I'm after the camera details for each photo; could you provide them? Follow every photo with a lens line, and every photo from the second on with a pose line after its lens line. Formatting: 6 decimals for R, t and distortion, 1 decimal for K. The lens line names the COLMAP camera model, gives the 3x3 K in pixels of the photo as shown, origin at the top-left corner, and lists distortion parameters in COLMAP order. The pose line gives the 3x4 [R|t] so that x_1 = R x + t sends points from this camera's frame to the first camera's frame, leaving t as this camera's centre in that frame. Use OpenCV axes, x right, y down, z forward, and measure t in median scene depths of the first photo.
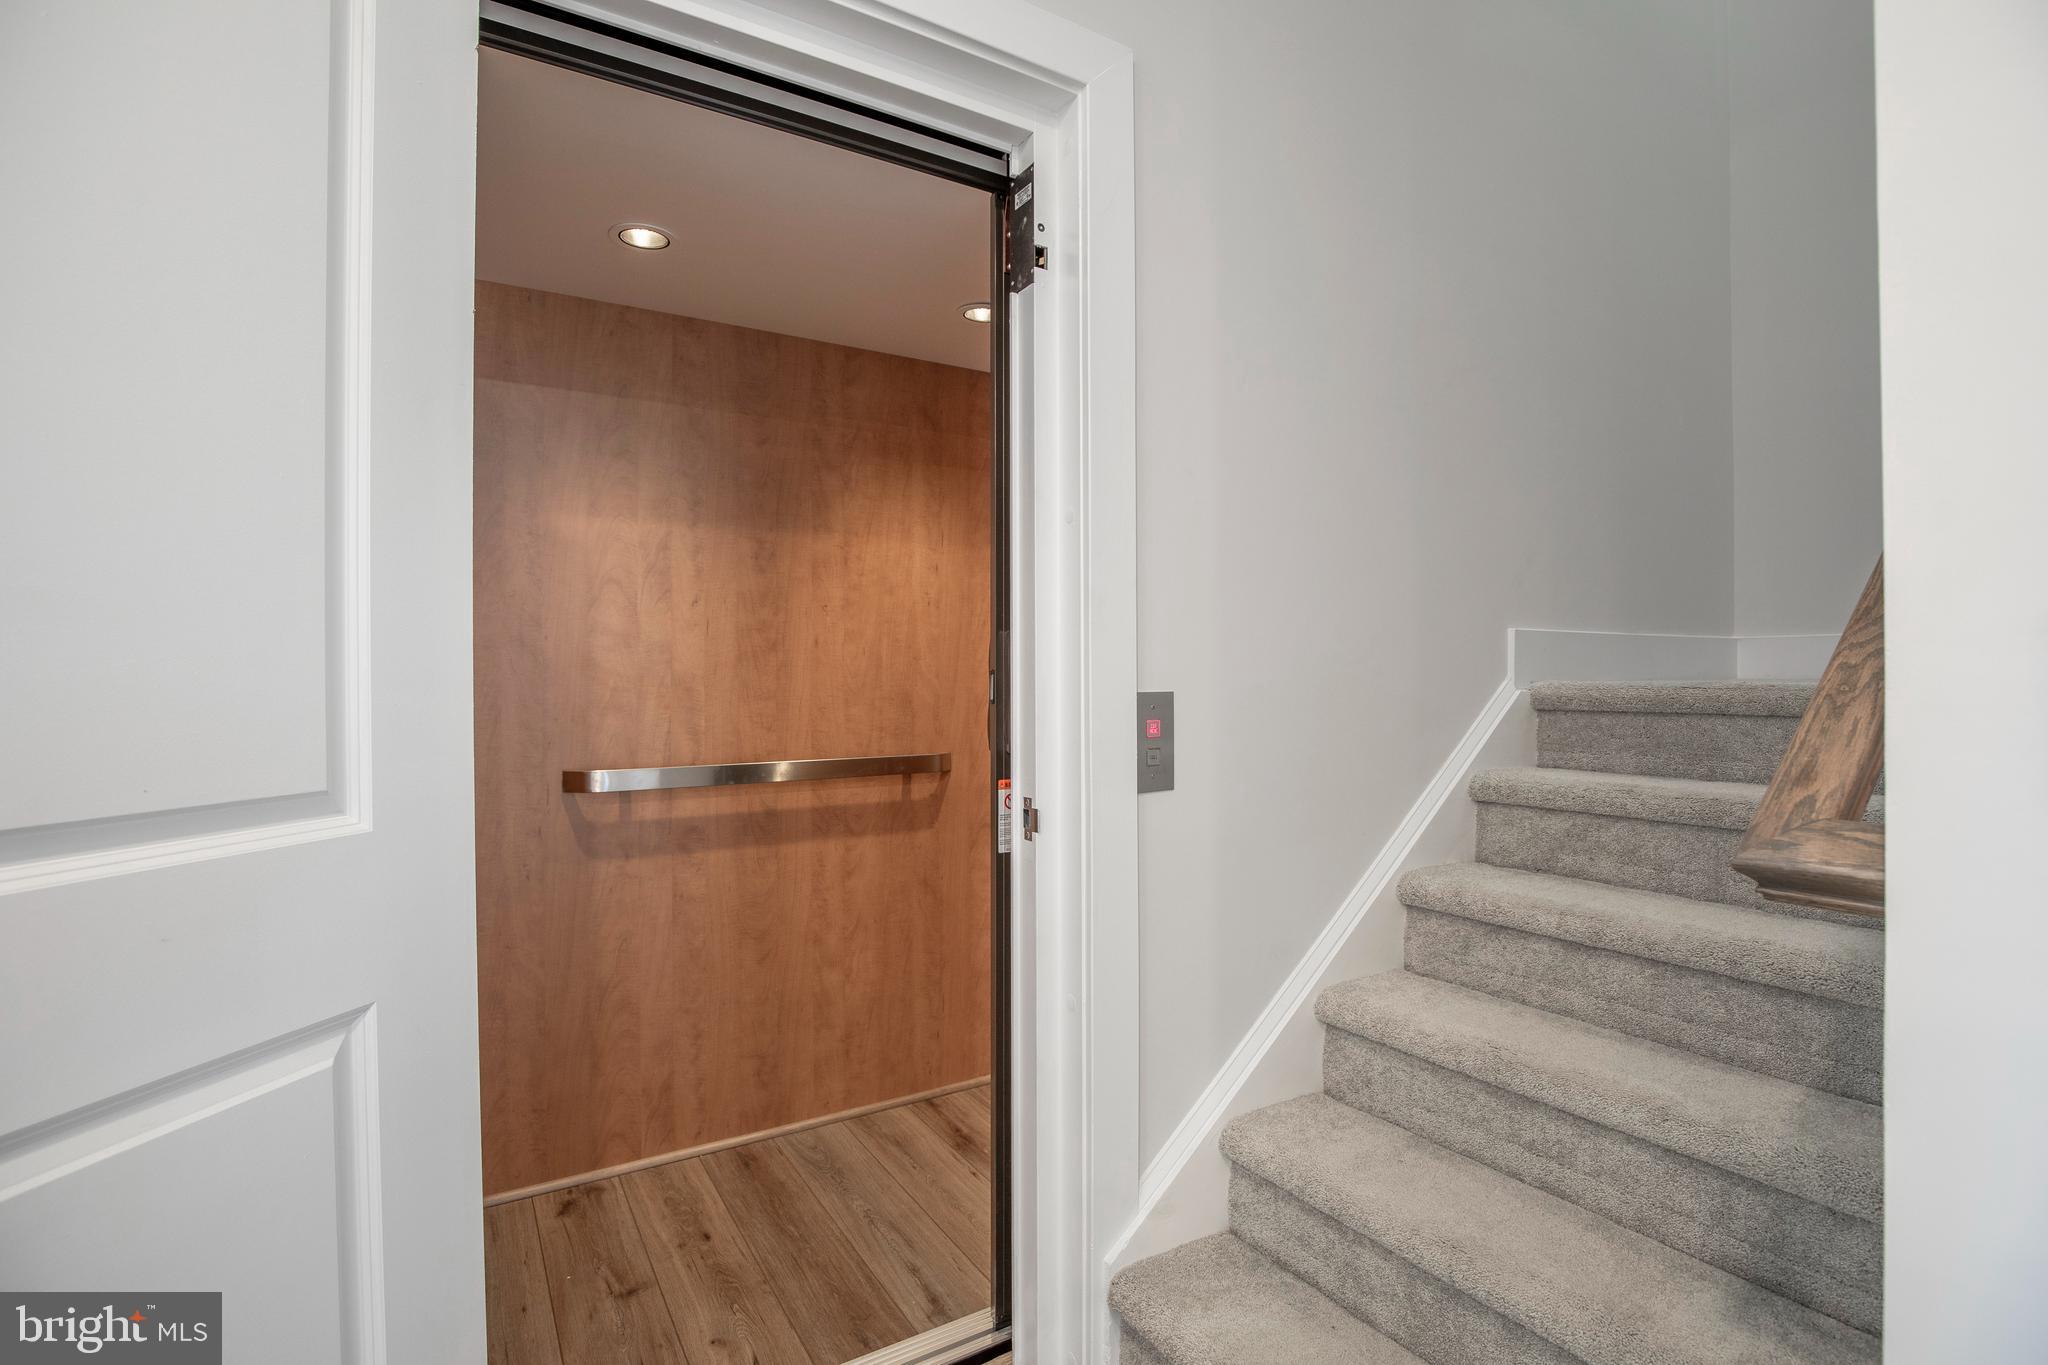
lens RADIAL K [[946.5, 0, 1019.6], [0, 946.5, 682.6], [0, 0, 1]] dist [-0.033215, 0.005579]
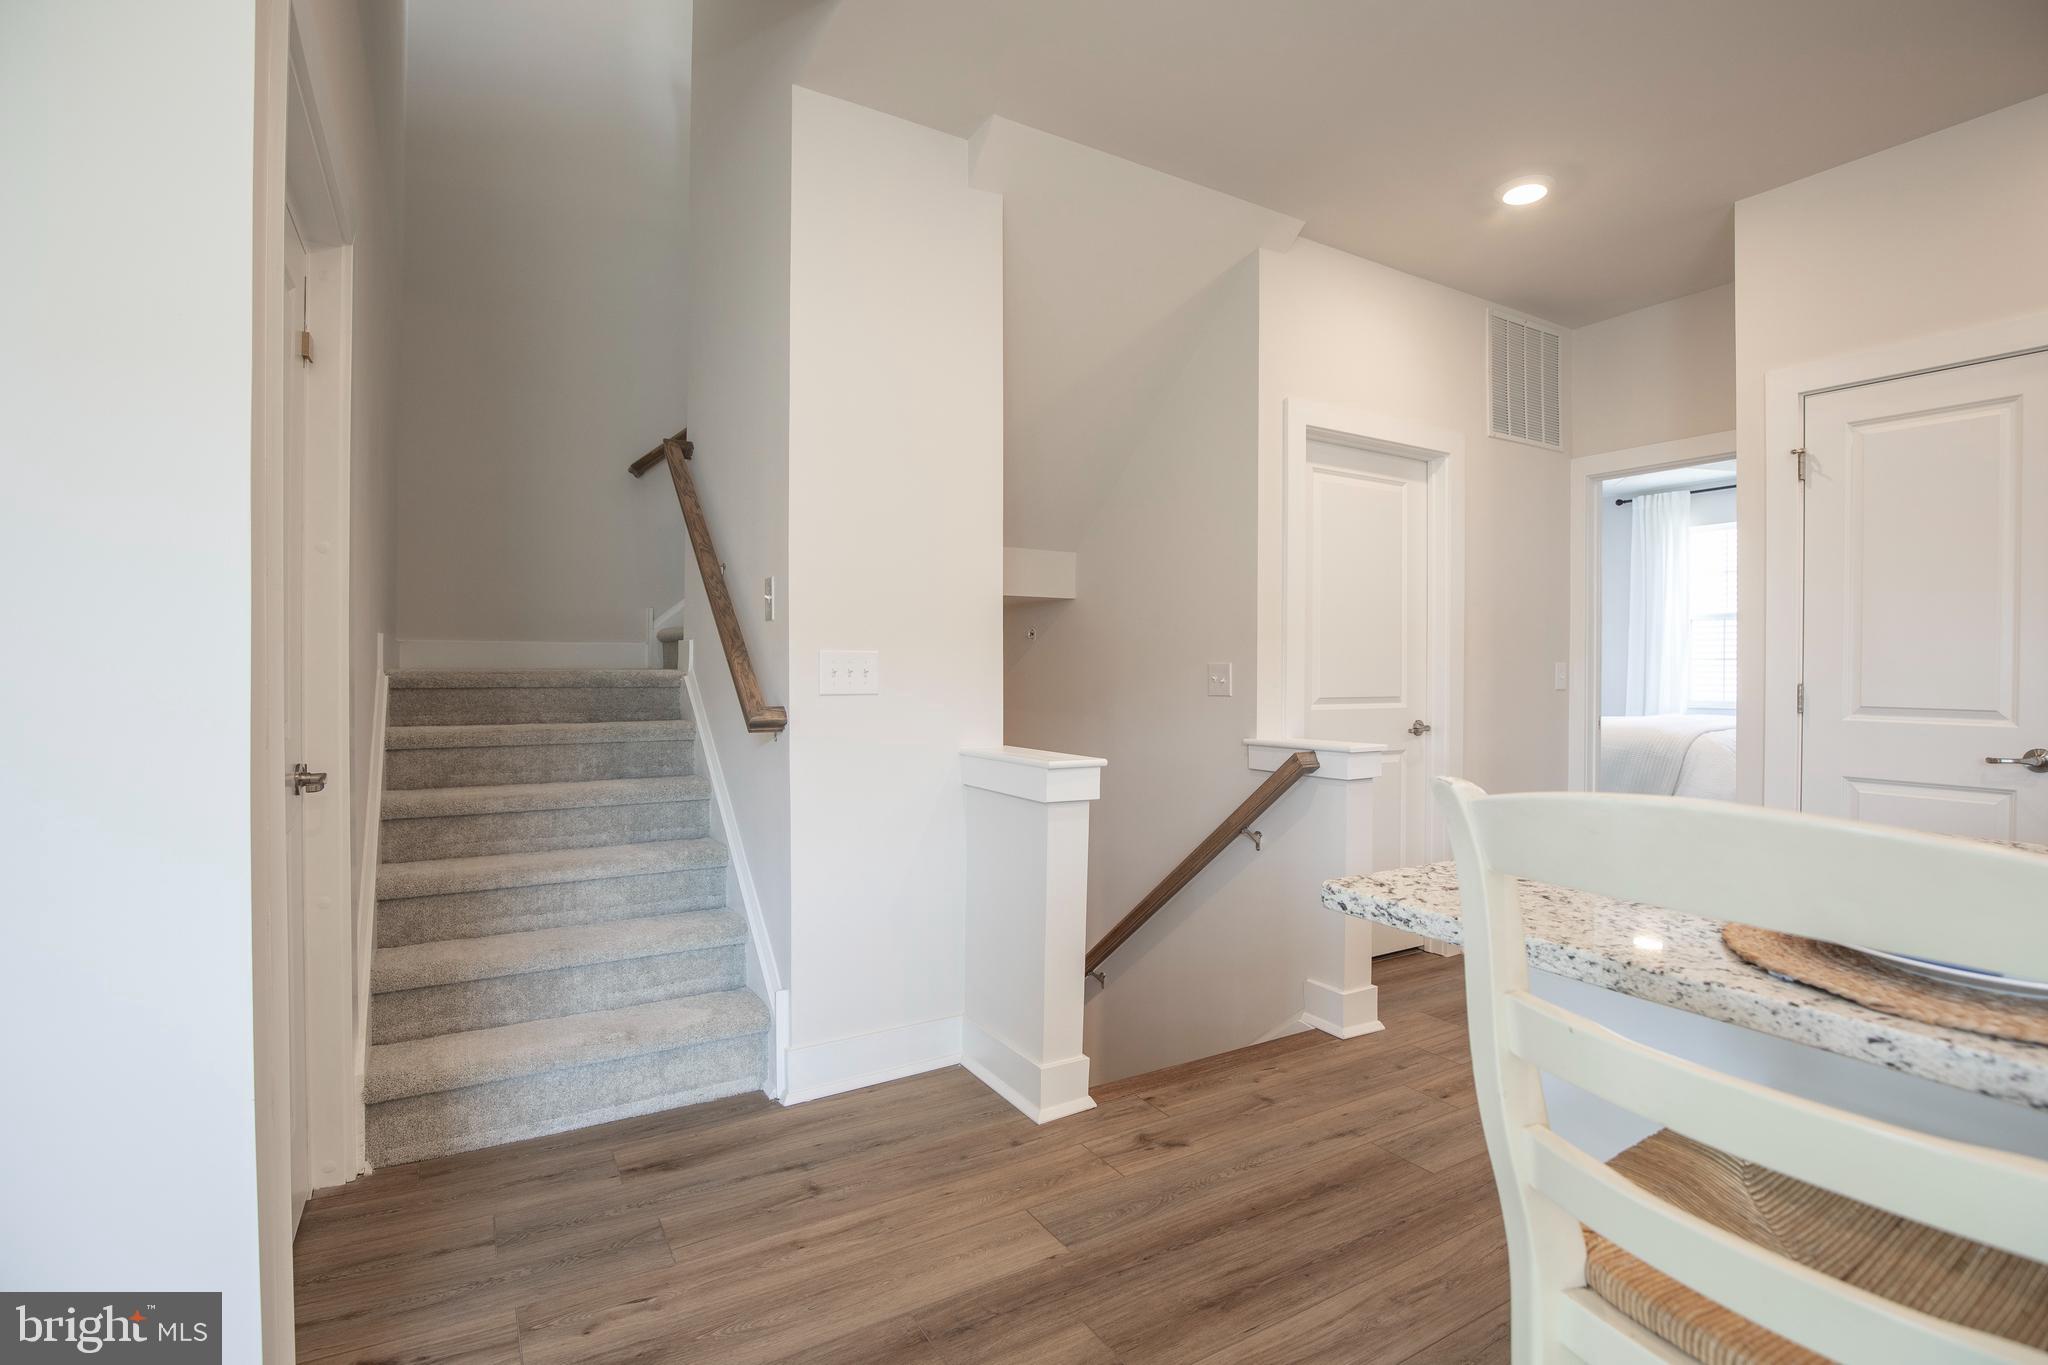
lens RADIAL K [[946.5, 0, 1024.1], [0, 946.5, 680.5], [0, 0, 1]] dist [-0.033215, 0.005579]
pose [[0.033371, -0.003874, 0.999436, -1.047449], [0.007494, 0.999965, 0.003626, 0.022365], [-0.999415, 0.007368, 0.033399, -0.047655]]
